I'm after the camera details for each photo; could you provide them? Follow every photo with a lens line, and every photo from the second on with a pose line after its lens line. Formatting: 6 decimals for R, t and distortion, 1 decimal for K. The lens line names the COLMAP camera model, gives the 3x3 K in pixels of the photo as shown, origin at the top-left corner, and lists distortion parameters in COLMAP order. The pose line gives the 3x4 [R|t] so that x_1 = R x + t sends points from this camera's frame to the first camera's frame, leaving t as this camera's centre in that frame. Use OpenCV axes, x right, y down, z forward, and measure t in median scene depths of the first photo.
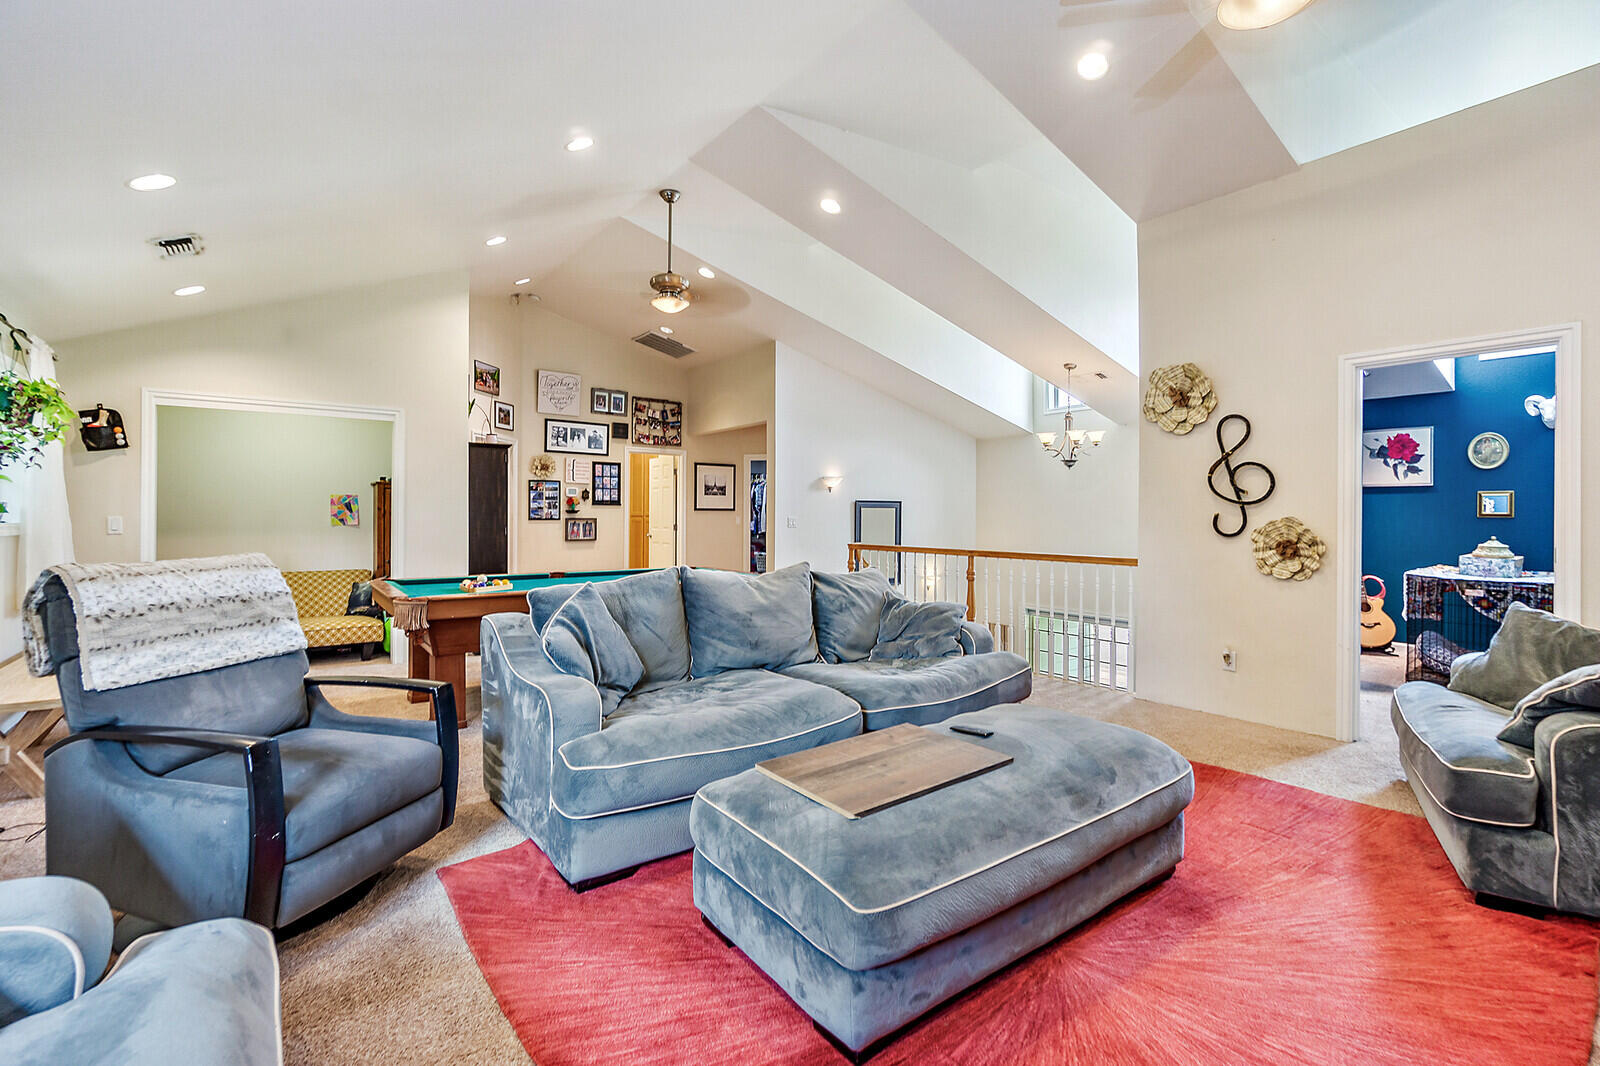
lens RADIAL K [[693.6, 0, 794.8], [0, 693.6, 524.3], [0, 0, 1]] dist [-0.006329, 0.001622]
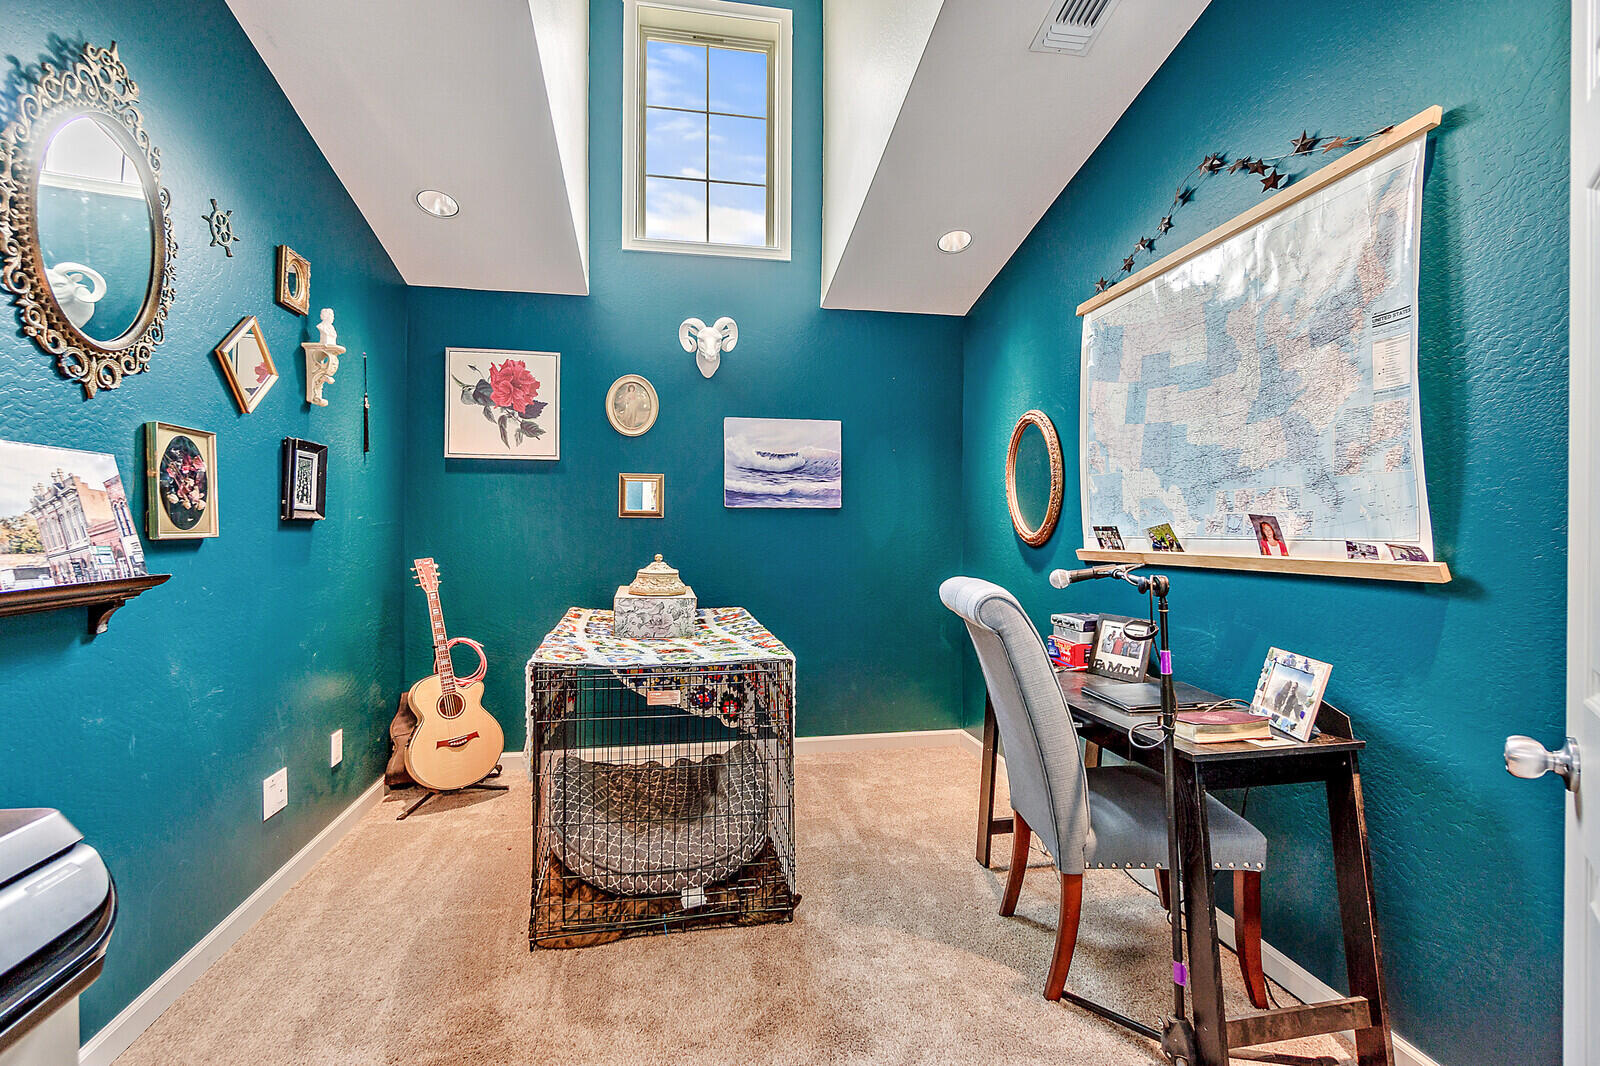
lens RADIAL K [[693.6, 0, 794.9], [0, 693.6, 526.3], [0, 0, 1]] dist [-0.006329, 0.001622]
pose [[0.435332, 0.002311, 0.900267, 0.503662], [0.002917, 0.999988, -0.003978, -0.000663], [-0.900265, 0.004358, 0.435320, 0.584669]]
